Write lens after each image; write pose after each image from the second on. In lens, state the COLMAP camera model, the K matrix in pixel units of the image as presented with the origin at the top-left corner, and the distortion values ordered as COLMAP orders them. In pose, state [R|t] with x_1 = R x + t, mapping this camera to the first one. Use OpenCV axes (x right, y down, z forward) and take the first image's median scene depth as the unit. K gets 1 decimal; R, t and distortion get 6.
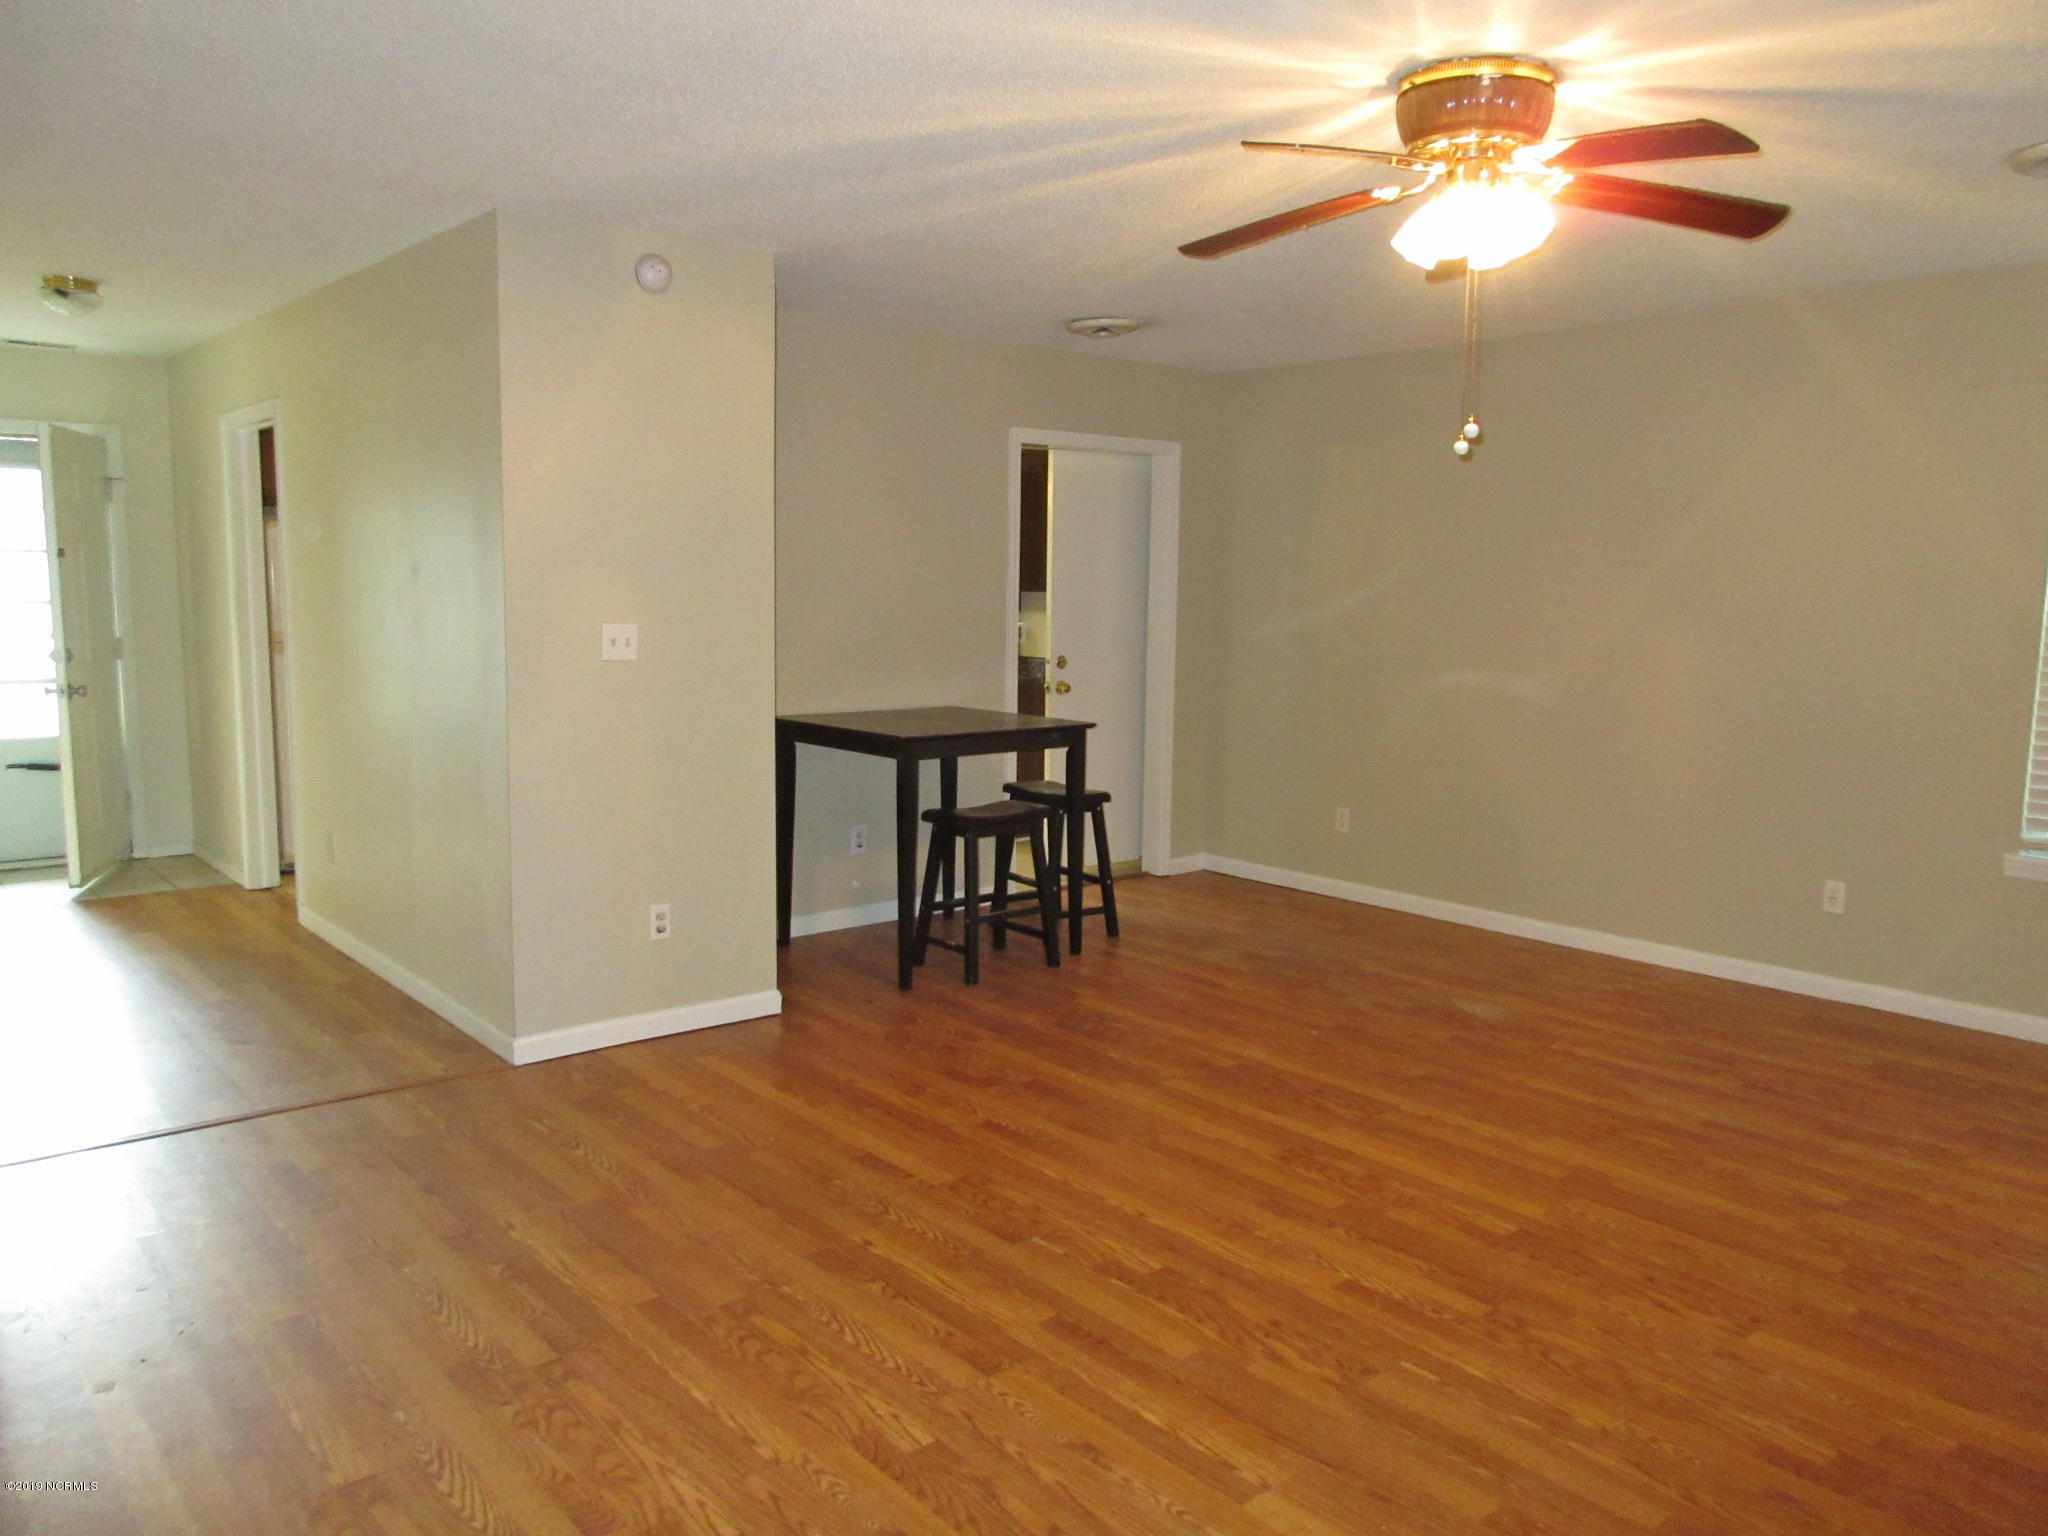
lens RADIAL K [[1526.7, 0, 1024.0], [0, 1526.7, 768.0], [0, 0, 1]] dist [-0.039462, 0.000689]
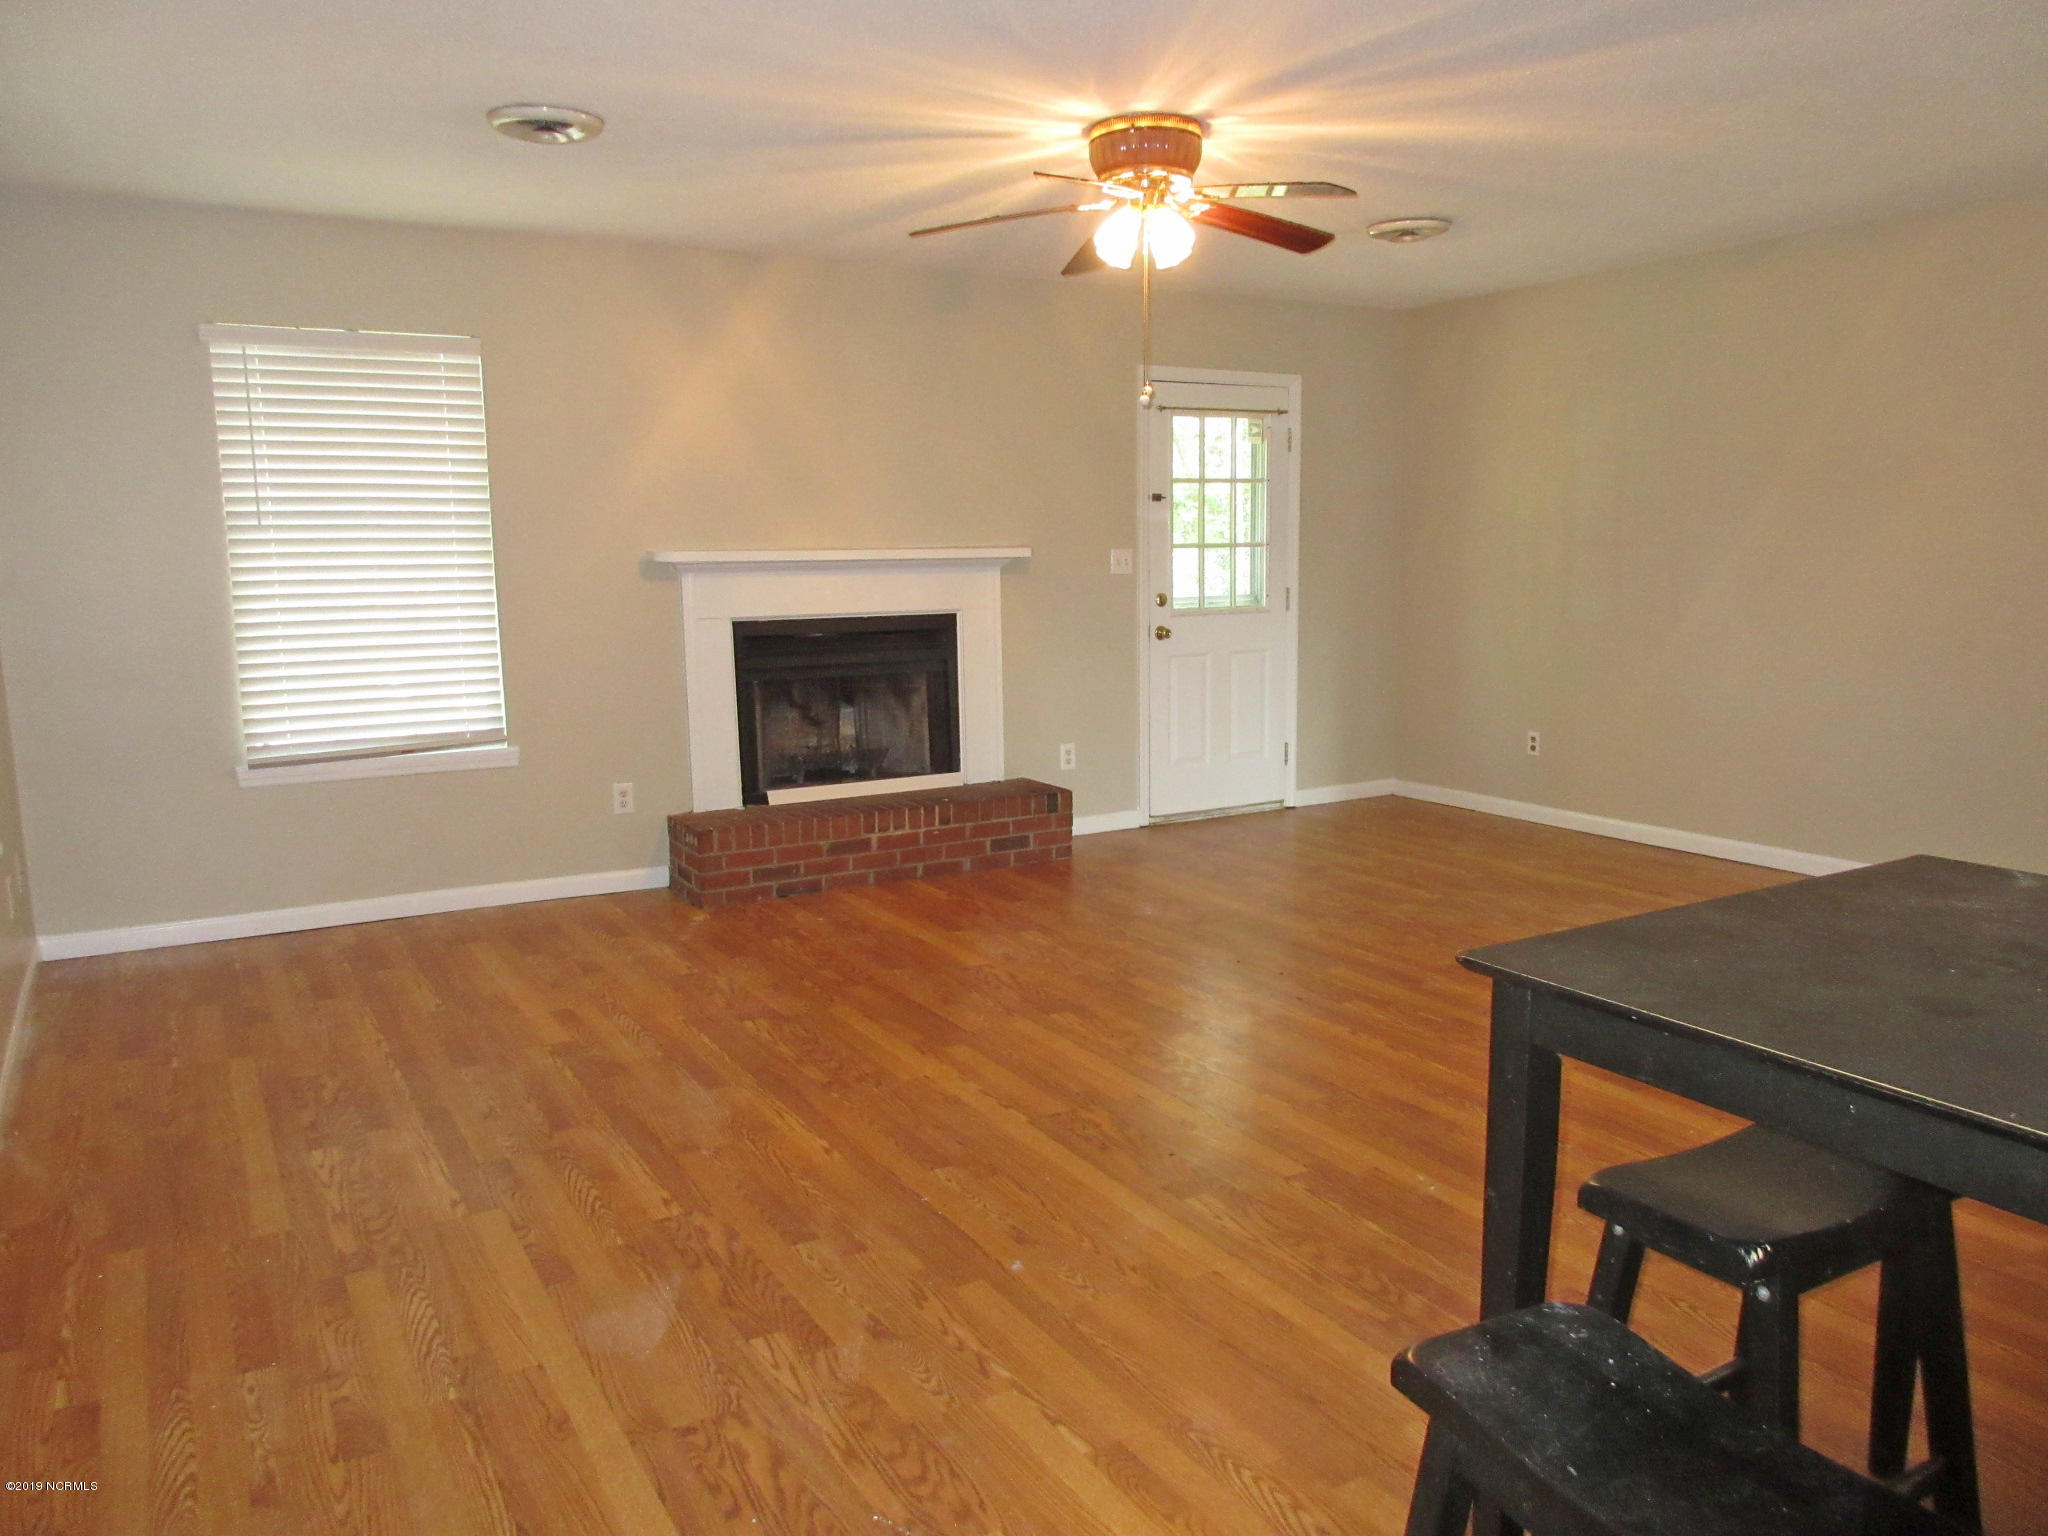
lens RADIAL K [[1498.5, 0, 1024.0], [0, 1498.5, 768.0], [0, 0, 1]] dist [-0.019480, 0.002181]
pose [[-0.983646, -0.028937, 0.177773, 0.126194], [0.021594, 0.960945, 0.275896, -0.232725], [-0.178814, 0.275223, -0.944605, 2.053248]]
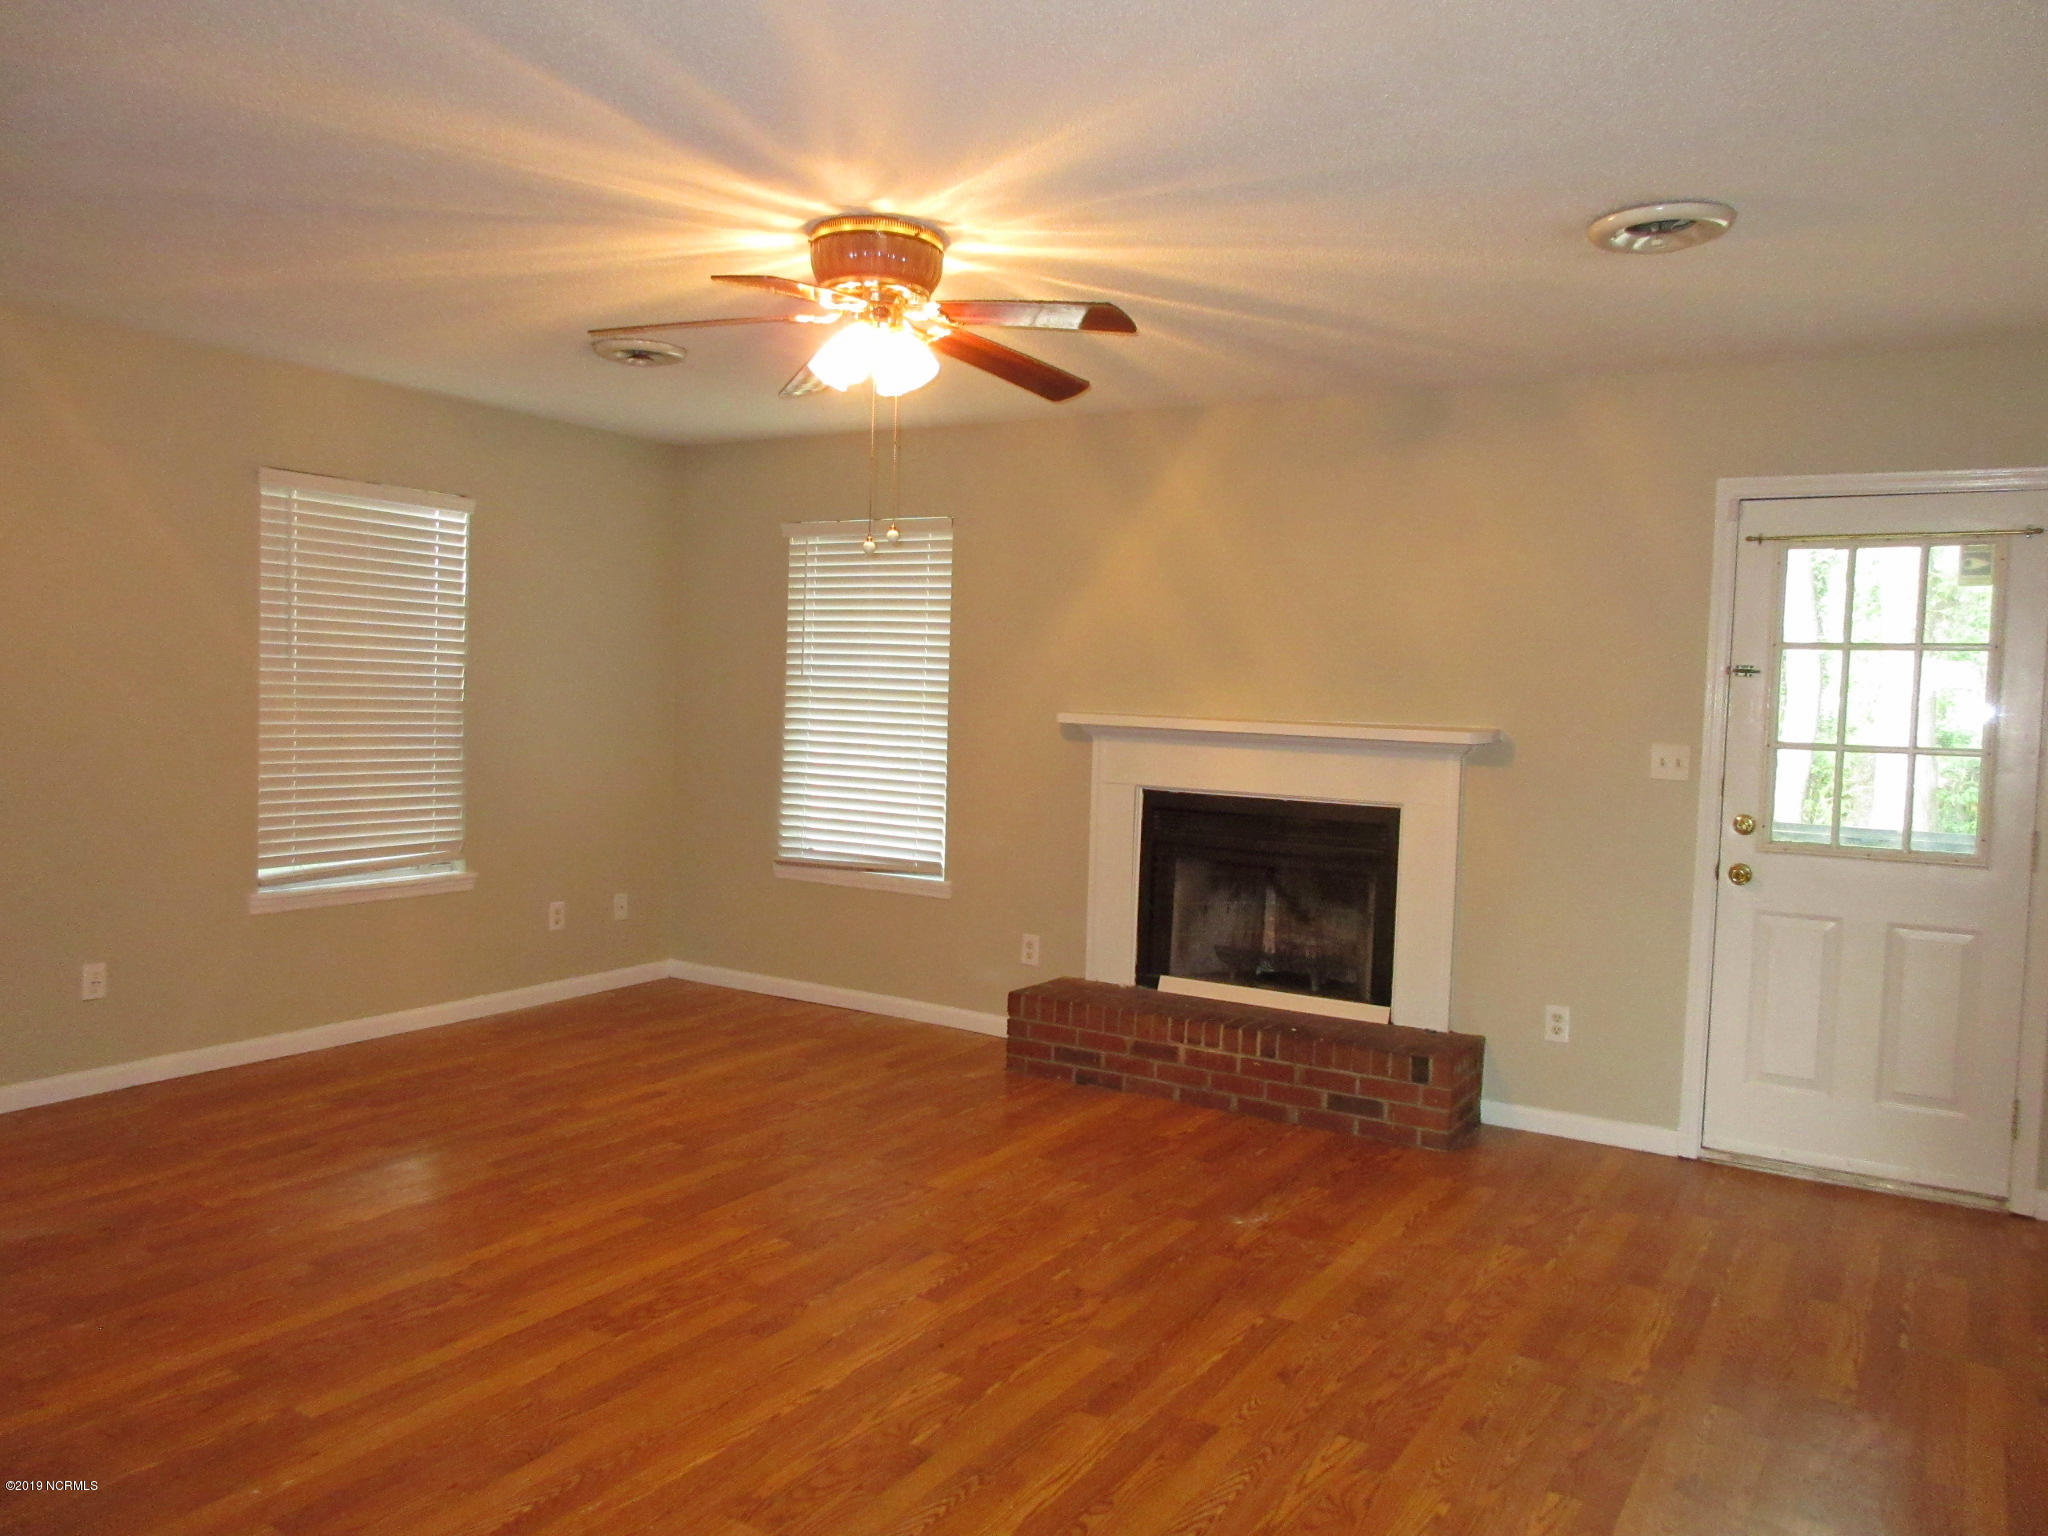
lens RADIAL K [[1498.5, 0, 1024.0], [0, 1498.5, 768.0], [0, 0, 1]] dist [-0.019480, 0.002181]
pose [[-0.309624, -0.073336, 0.948027, -0.721508], [0.084096, 0.991002, 0.104126, -0.133727], [-0.947133, 0.111965, -0.300671, 1.077125]]
